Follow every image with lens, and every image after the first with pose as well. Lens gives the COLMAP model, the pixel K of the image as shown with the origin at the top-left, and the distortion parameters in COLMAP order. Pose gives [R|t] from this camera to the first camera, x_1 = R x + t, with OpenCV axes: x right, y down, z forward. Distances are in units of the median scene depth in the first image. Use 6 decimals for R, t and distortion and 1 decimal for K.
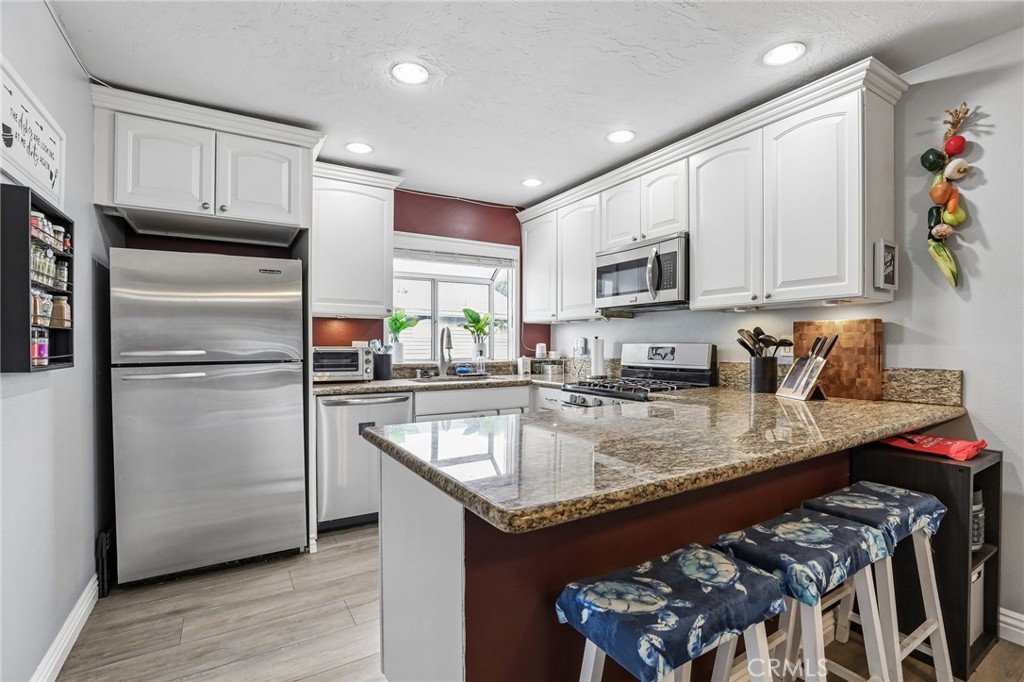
lens RADIAL K [[477.2, 0, 514.9], [0, 477.2, 348.9], [0, 0, 1]] dist [-0.039861, 0.009681]
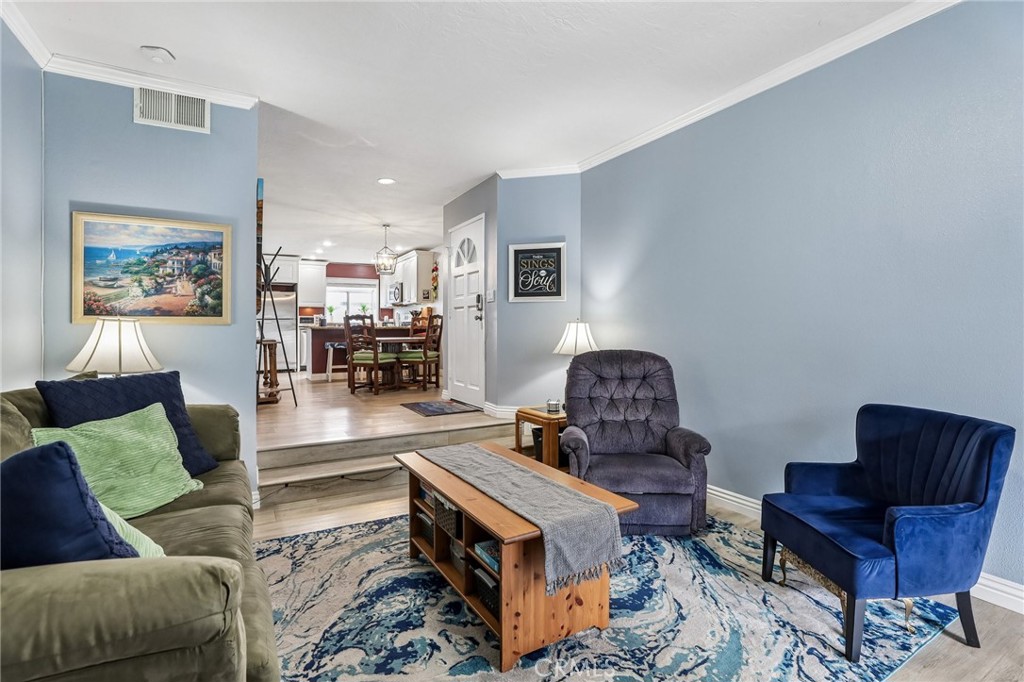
lens RADIAL K [[477.2, 0, 518.8], [0, 477.2, 331.4], [0, 0, 1]] dist [-0.039861, 0.009681]
pose [[0.999892, -0.003063, -0.014353, 1.157434], [0.002981, 0.999979, -0.005694, 0.127606], [0.014370, 0.005651, 0.999881, -2.294103]]
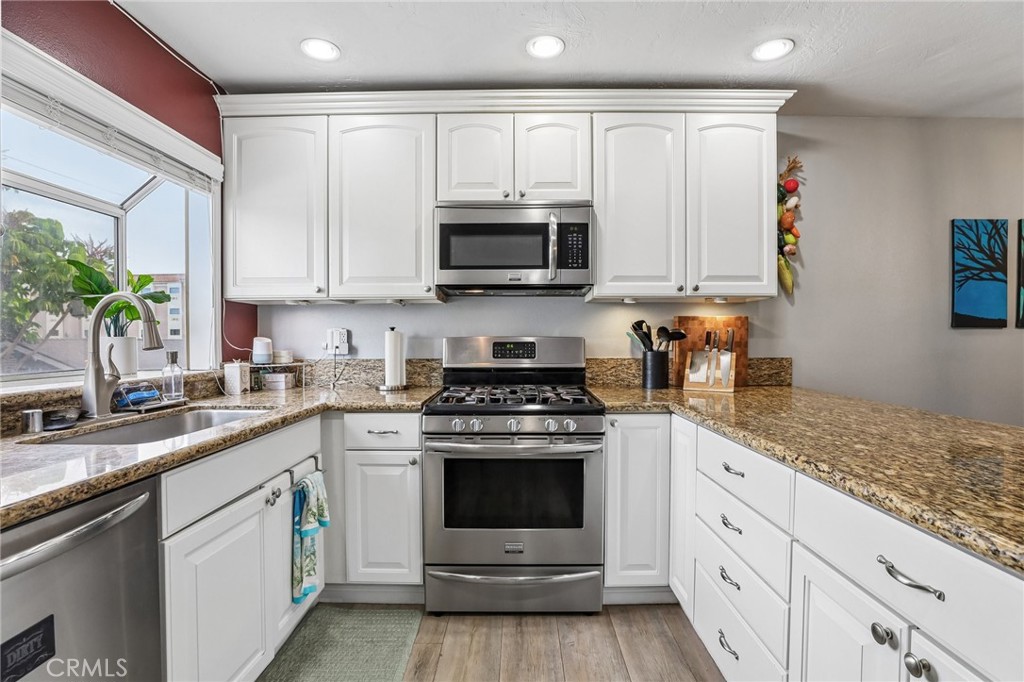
lens RADIAL K [[477.2, 0, 517.4], [0, 477.2, 345.4], [0, 0, 1]] dist [-0.039861, 0.009681]
pose [[0.525504, -0.011203, 0.850717, -0.373302], [0.010238, 0.999924, 0.006843, -0.004199], [-0.850729, 0.005114, 0.525579, 0.609578]]
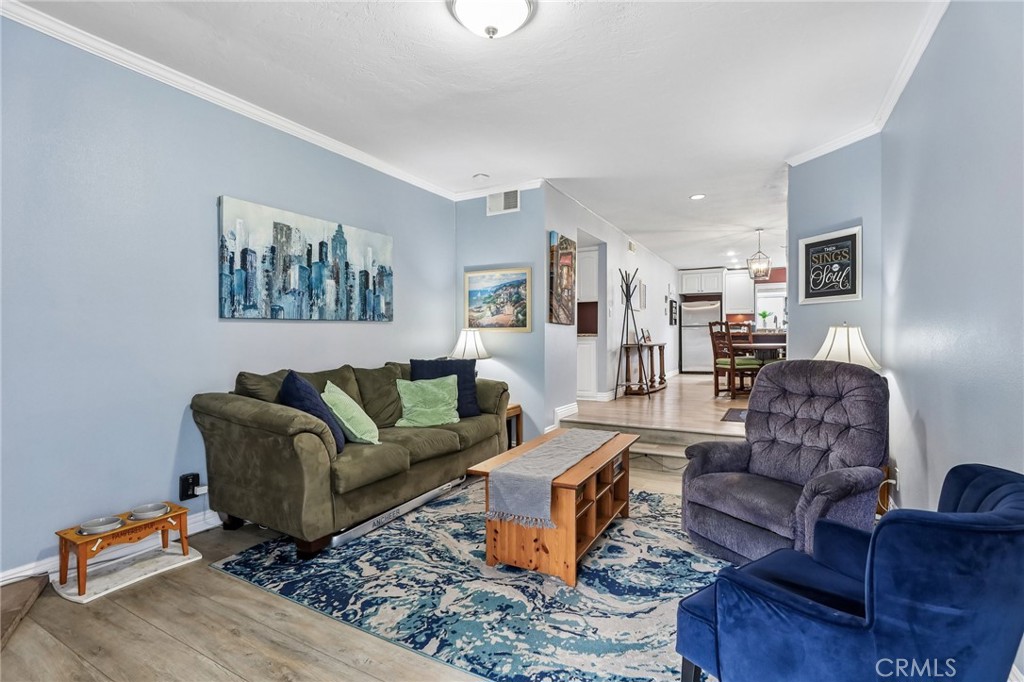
lens RADIAL K [[477.2, 0, 527.1], [0, 477.2, 342.1], [0, 0, 1]] dist [-0.039861, 0.009681]
pose [[0.517826, 0.008324, -0.855445, 1.830143], [-0.006367, 0.999962, 0.005877, 0.128658], [0.855462, 0.002404, 0.517860, -2.122376]]
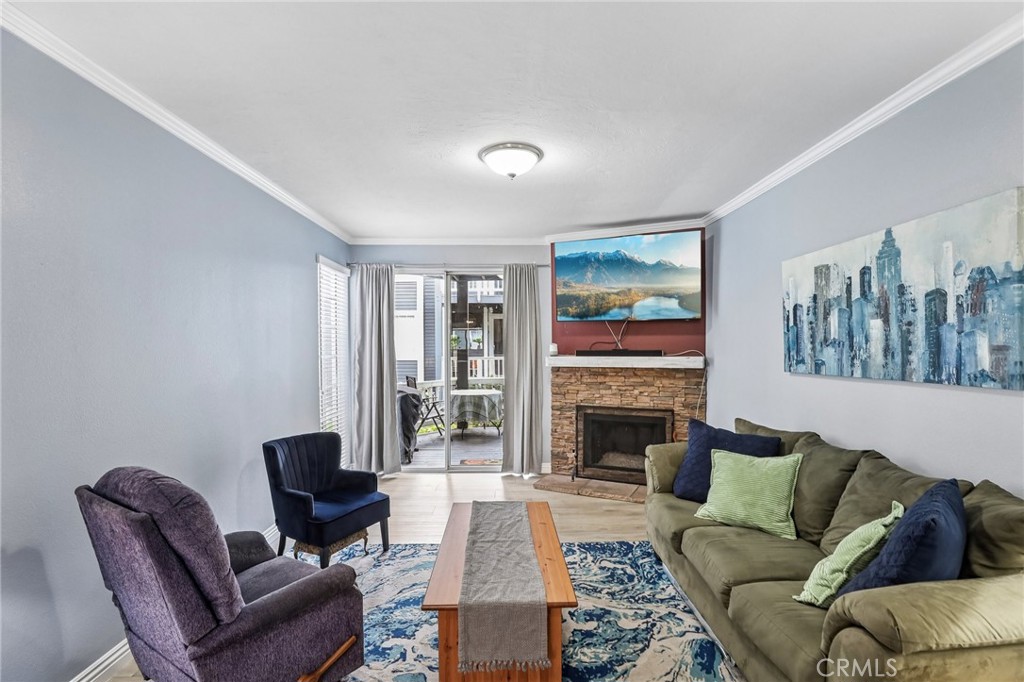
lens RADIAL K [[477.2, 0, 510.6], [0, 477.2, 341.3], [0, 0, 1]] dist [-0.039861, 0.009681]
pose [[-0.856923, 0.008778, 0.515369, 0.705528], [0.011600, 0.999930, 0.002256, 0.013547], [-0.515313, 0.007912, -0.856965, -0.965172]]
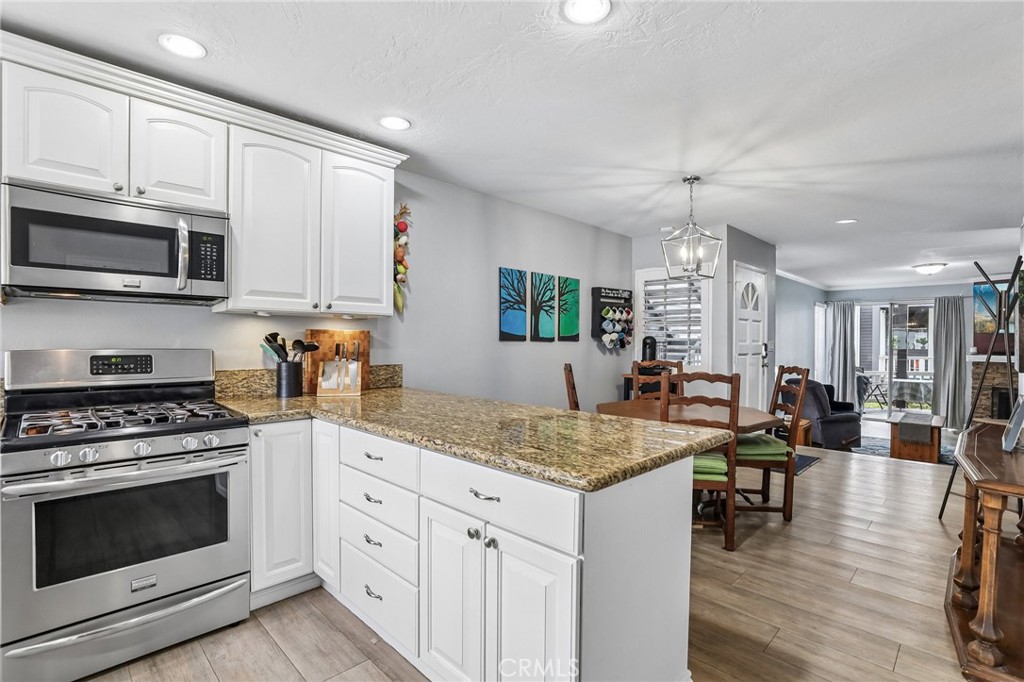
lens RADIAL K [[477.2, 0, 517.5], [0, 477.2, 346.5], [0, 0, 1]] dist [-0.039861, 0.009681]
pose [[-0.236472, -0.010181, 0.971585, -0.493444], [0.006004, 0.999911, 0.011939, -0.022272], [-0.971620, 0.008657, -0.236390, 0.636138]]
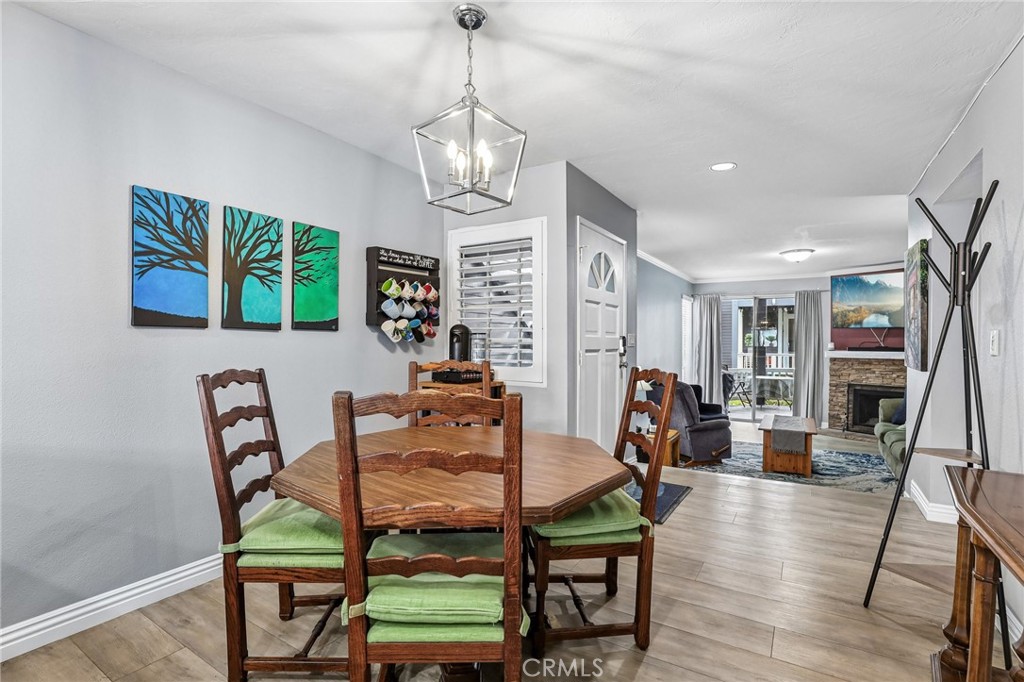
lens RADIAL K [[477.2, 0, 519.1], [0, 477.2, 348.1], [0, 0, 1]] dist [-0.039861, 0.009681]
pose [[-0.456688, -0.011194, 0.889557, -0.060170], [0.008205, 0.999825, 0.016794, 0.000939], [-0.889589, 0.014968, -0.456516, 0.196018]]
